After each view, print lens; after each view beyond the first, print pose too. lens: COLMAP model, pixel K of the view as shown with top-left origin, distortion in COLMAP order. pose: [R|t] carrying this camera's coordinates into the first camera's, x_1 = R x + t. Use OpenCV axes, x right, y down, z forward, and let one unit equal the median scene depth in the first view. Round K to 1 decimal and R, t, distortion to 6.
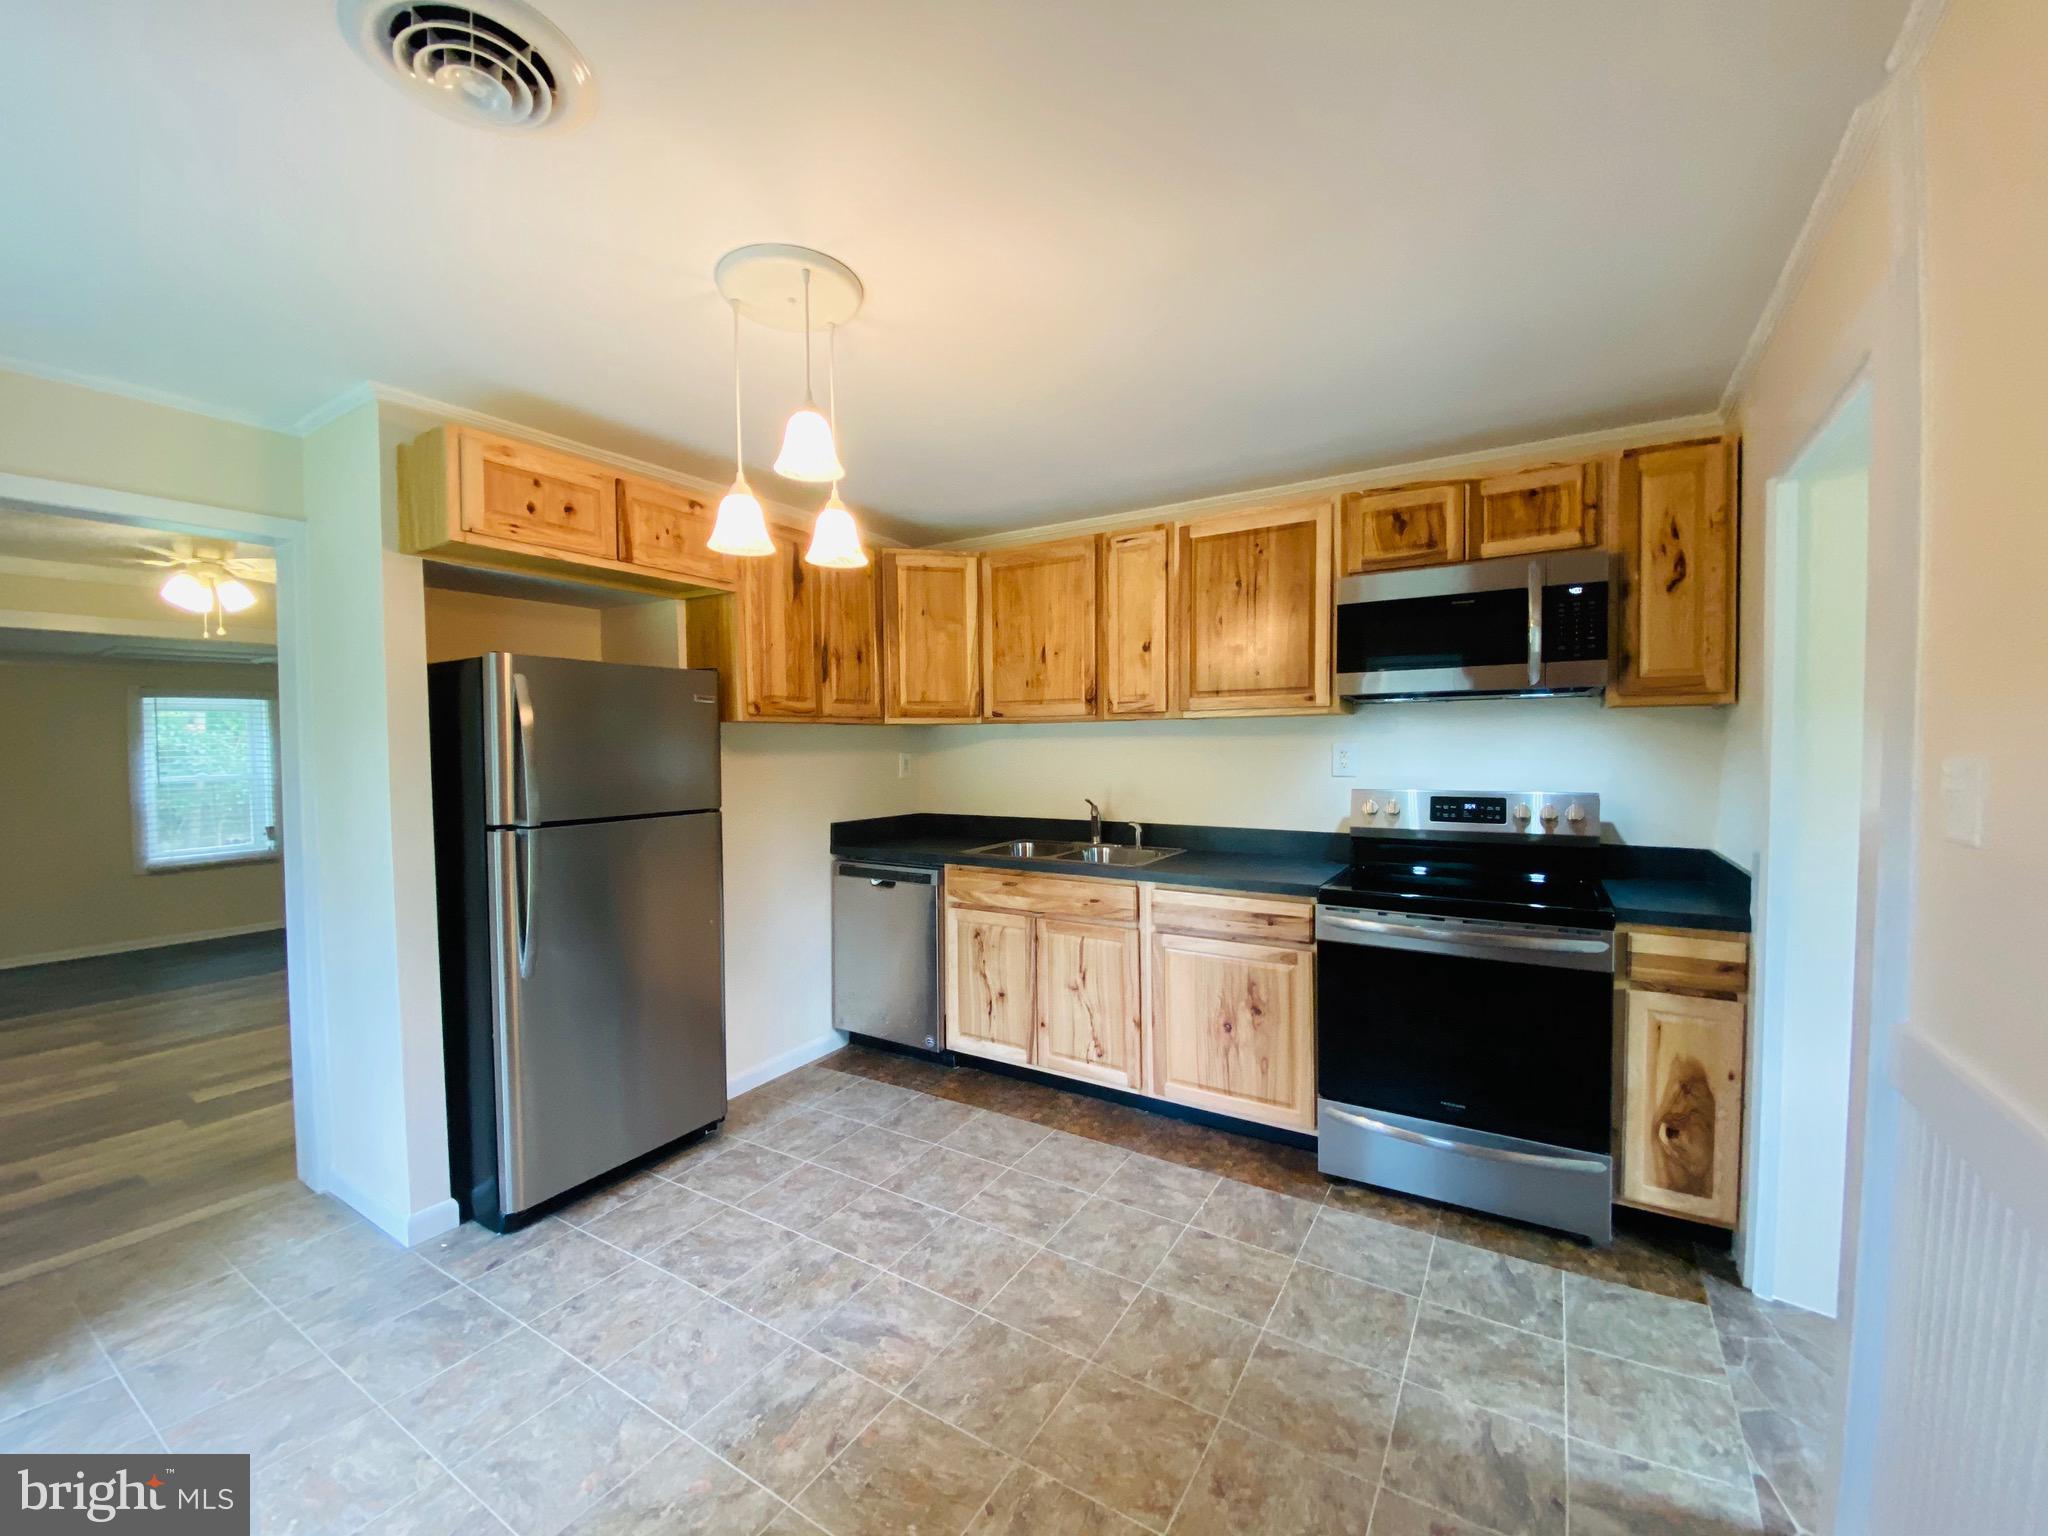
lens RADIAL K [[837.7, 0, 1025.8], [0, 837.7, 761.6], [0, 0, 1]] dist [0.015594, -0.018220]
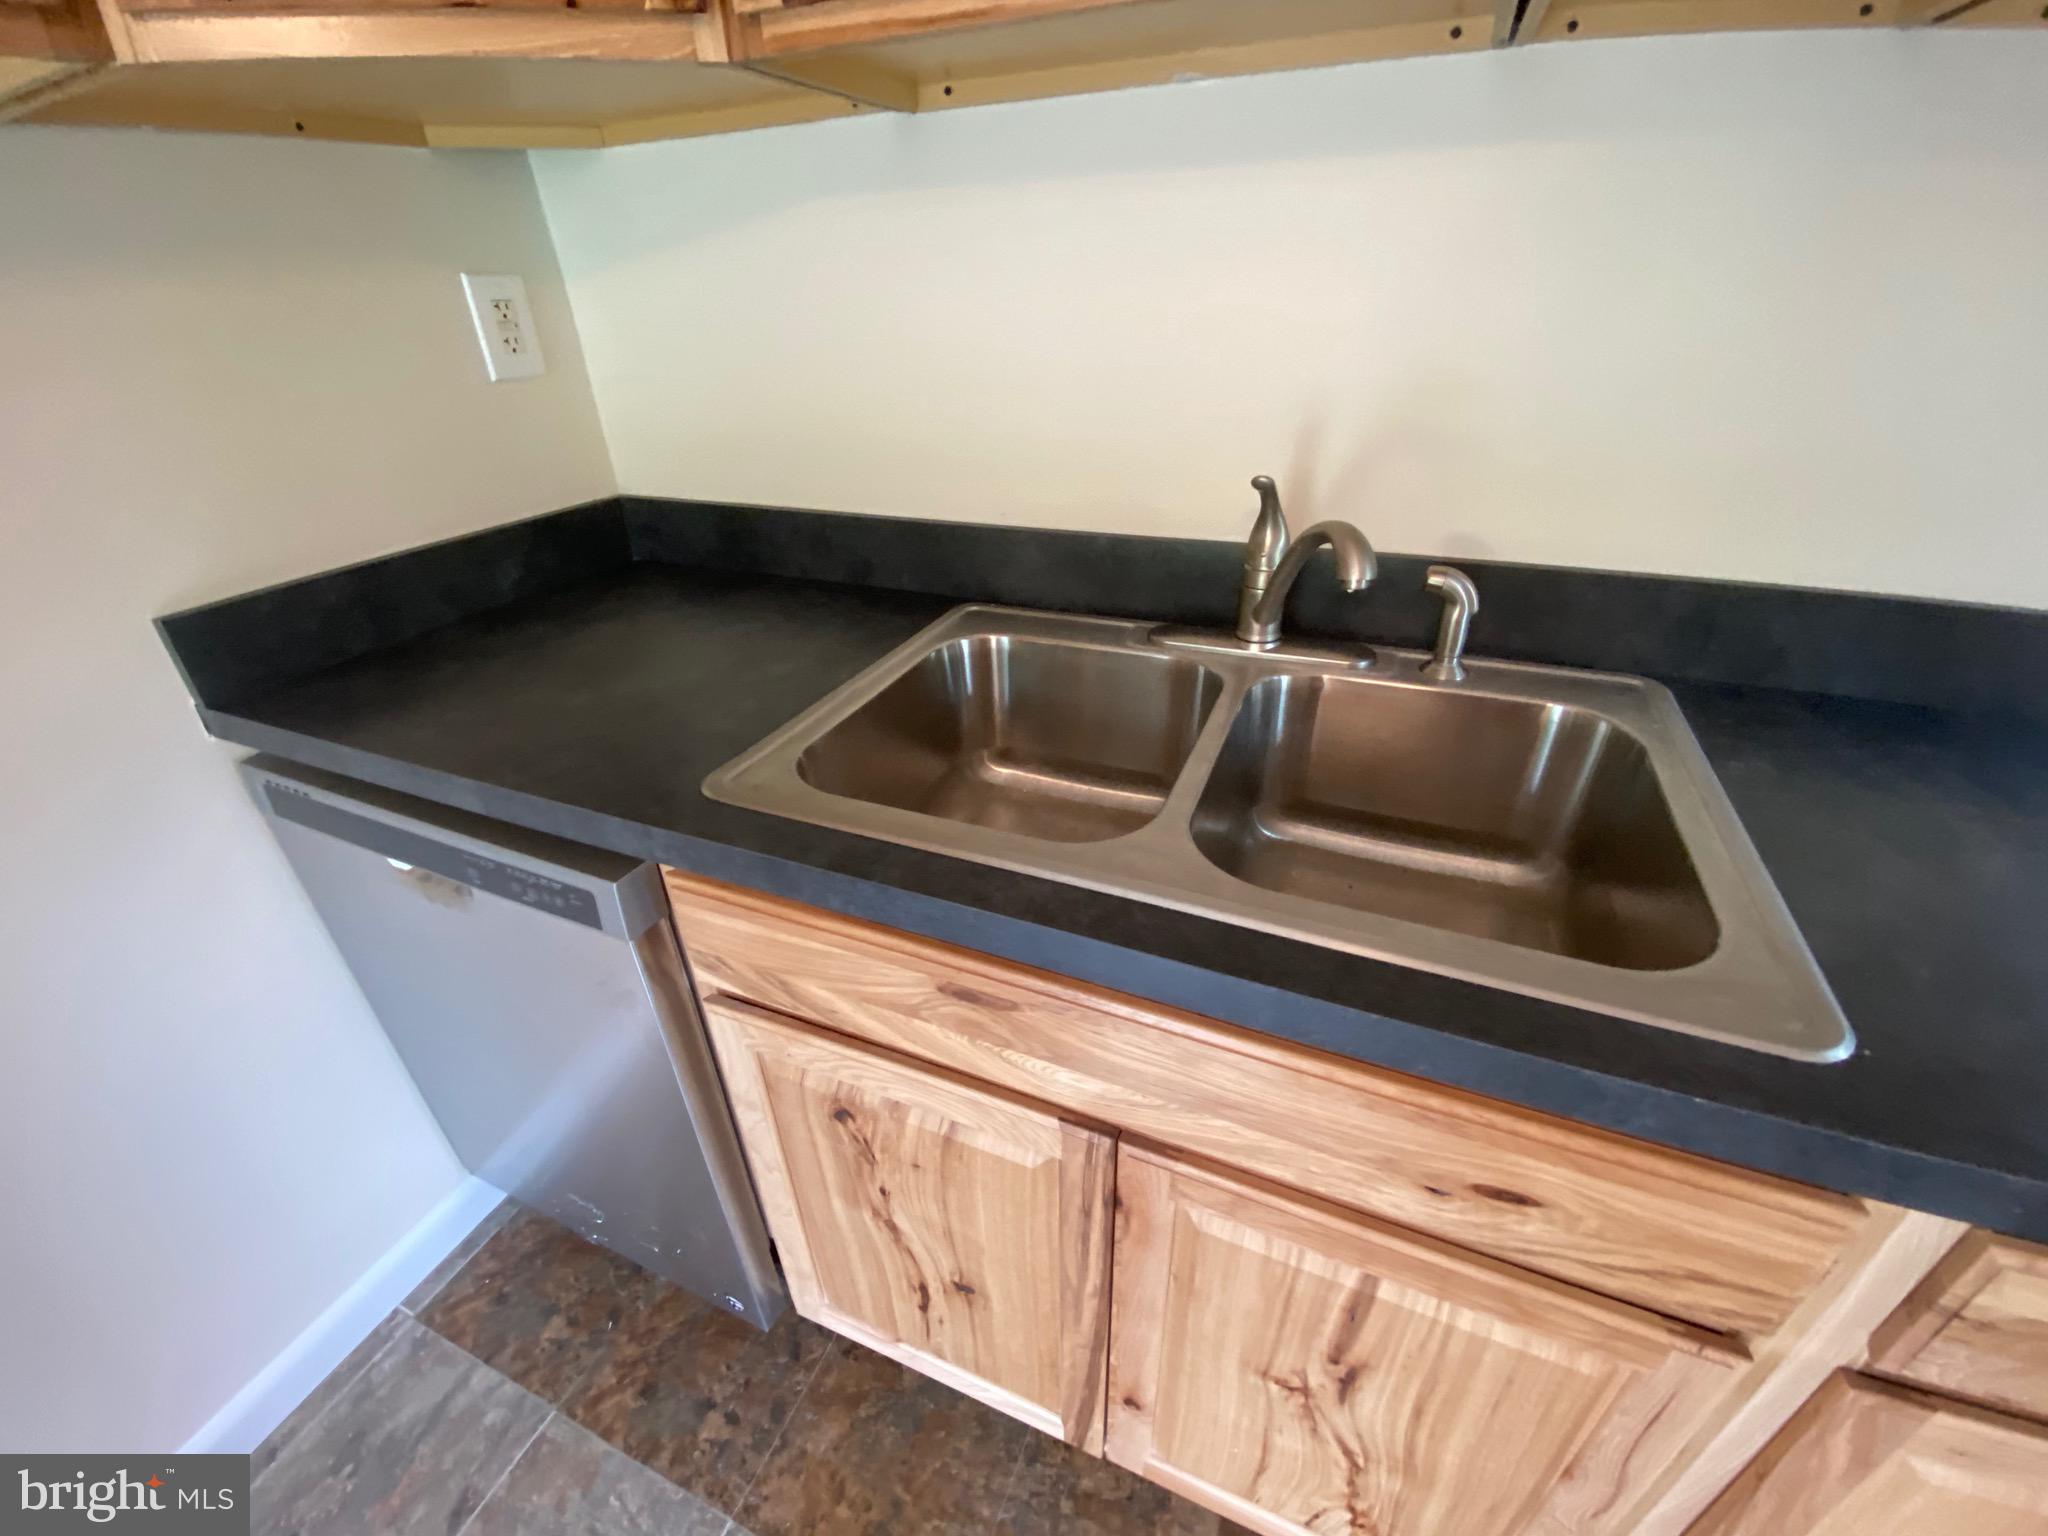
lens RADIAL K [[837.7, 0, 1025.8], [0, 837.7, 761.6], [0, 0, 1]] dist [0.015594, -0.018220]
pose [[0.990086, -0.088853, 0.108788, -0.023323], [0.026606, 0.879109, 0.475878, 0.004917], [-0.137920, -0.468266, 0.872757, 0.834544]]
